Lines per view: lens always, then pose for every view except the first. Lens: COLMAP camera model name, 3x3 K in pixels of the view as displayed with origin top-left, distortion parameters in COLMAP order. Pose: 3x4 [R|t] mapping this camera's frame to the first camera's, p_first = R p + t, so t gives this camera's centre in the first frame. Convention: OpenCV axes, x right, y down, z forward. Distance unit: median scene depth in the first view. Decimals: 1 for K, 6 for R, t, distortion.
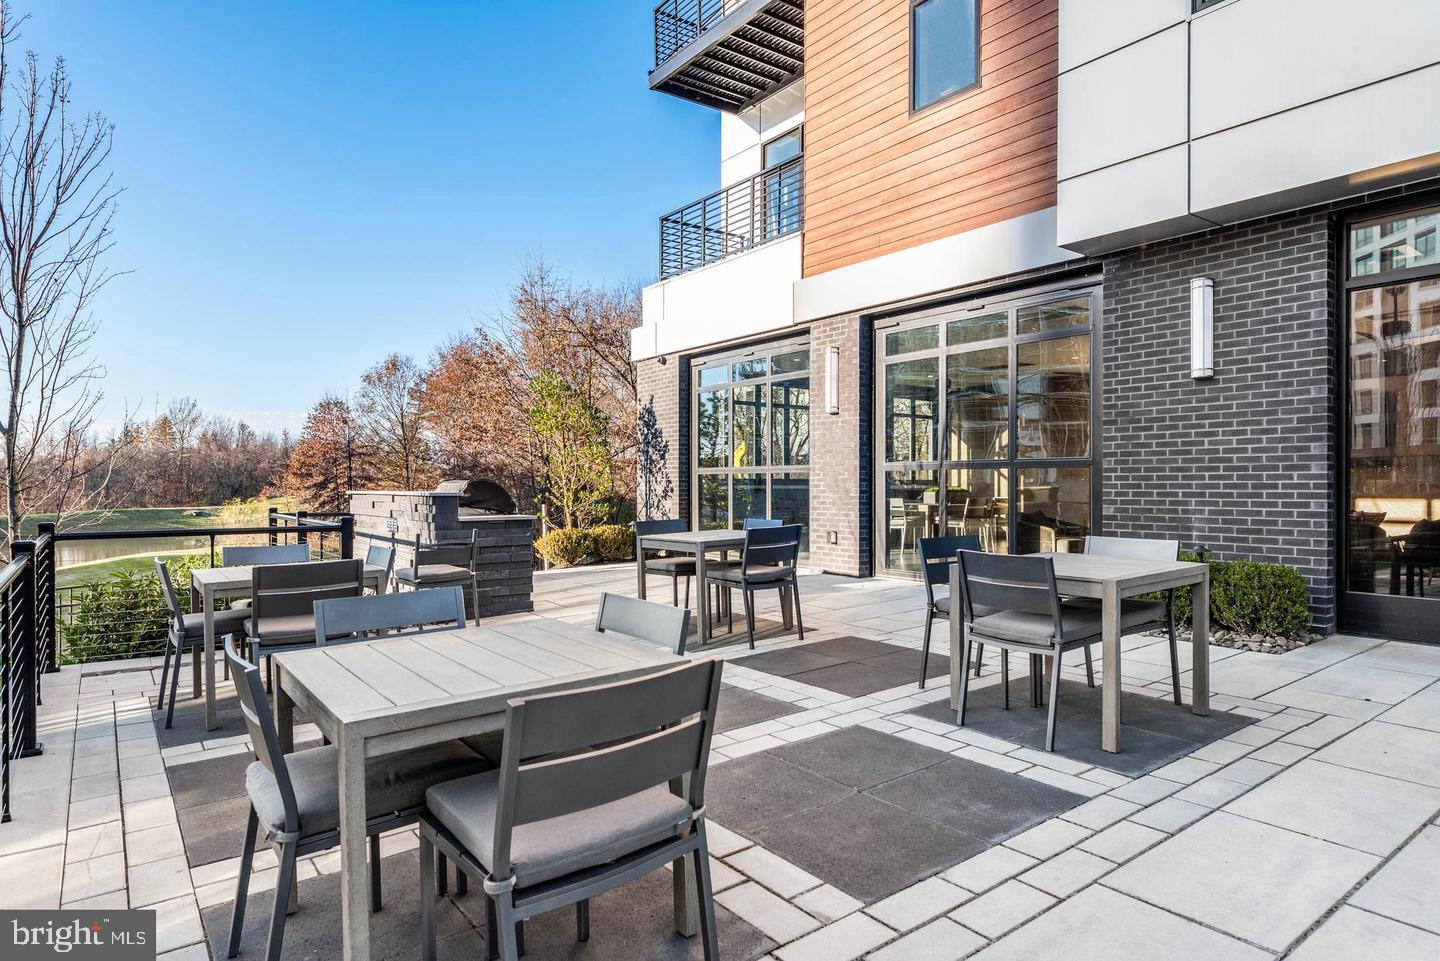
lens RADIAL K [[798.7, 0, 716.7], [0, 798.7, 467.5], [0, 0, 1]] dist [-0.003442, -0.001090]
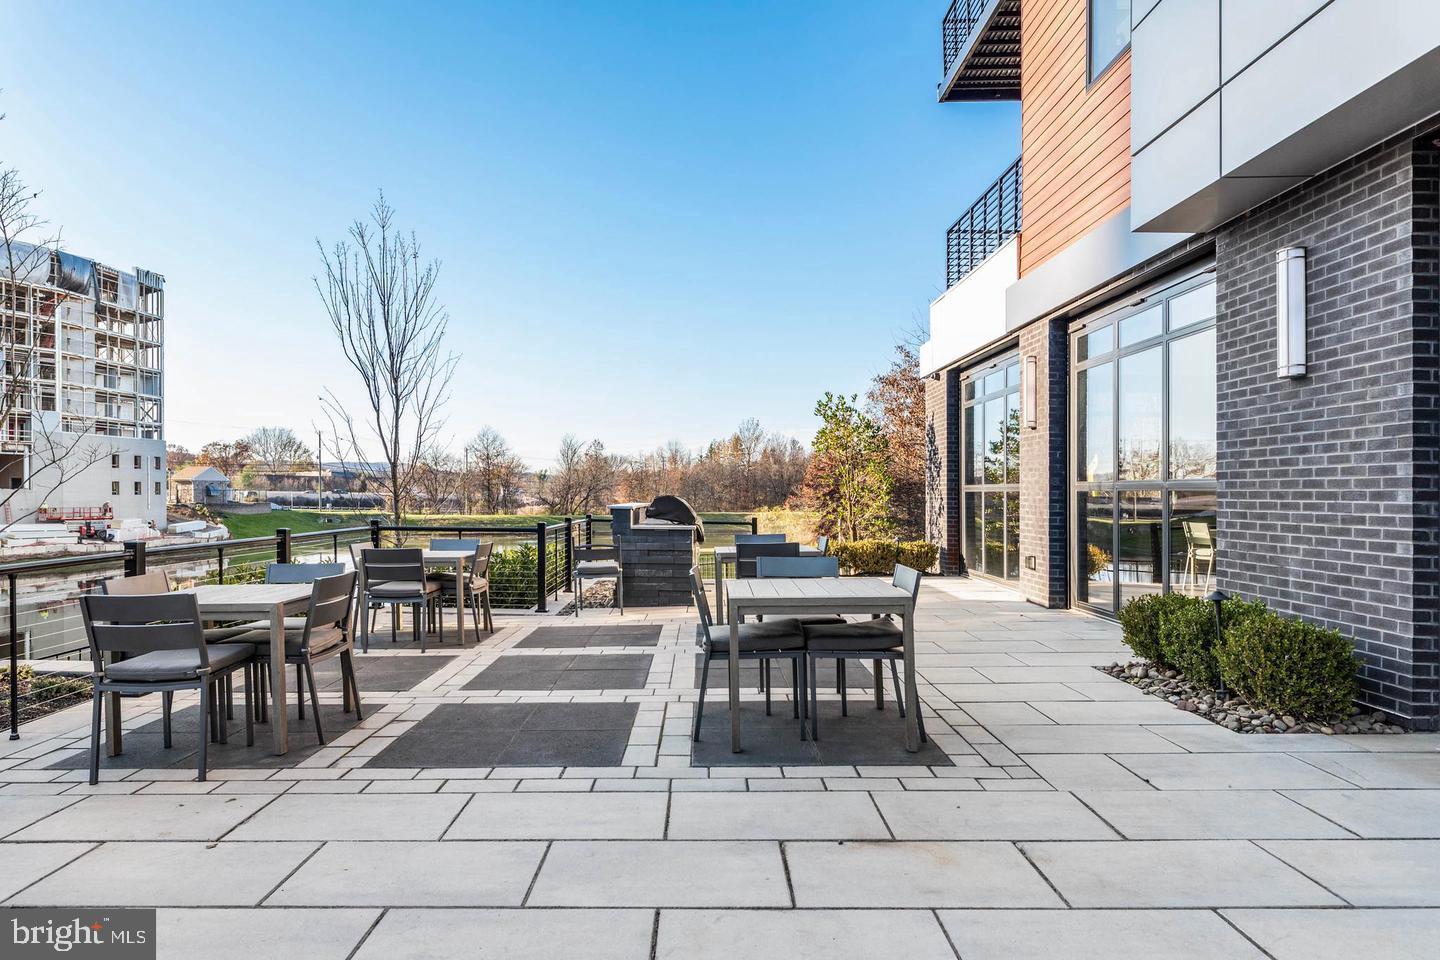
lens RADIAL K [[828.7, 0, 724.8], [0, 828.7, 482.2], [0, 0, 1]] dist [-0.004867, -0.002211]
pose [[0.804435, 0.003548, -0.594030, 0.640370], [-0.001015, 0.999989, 0.004598, -0.014065], [0.594040, -0.003096, 0.804430, 0.032556]]
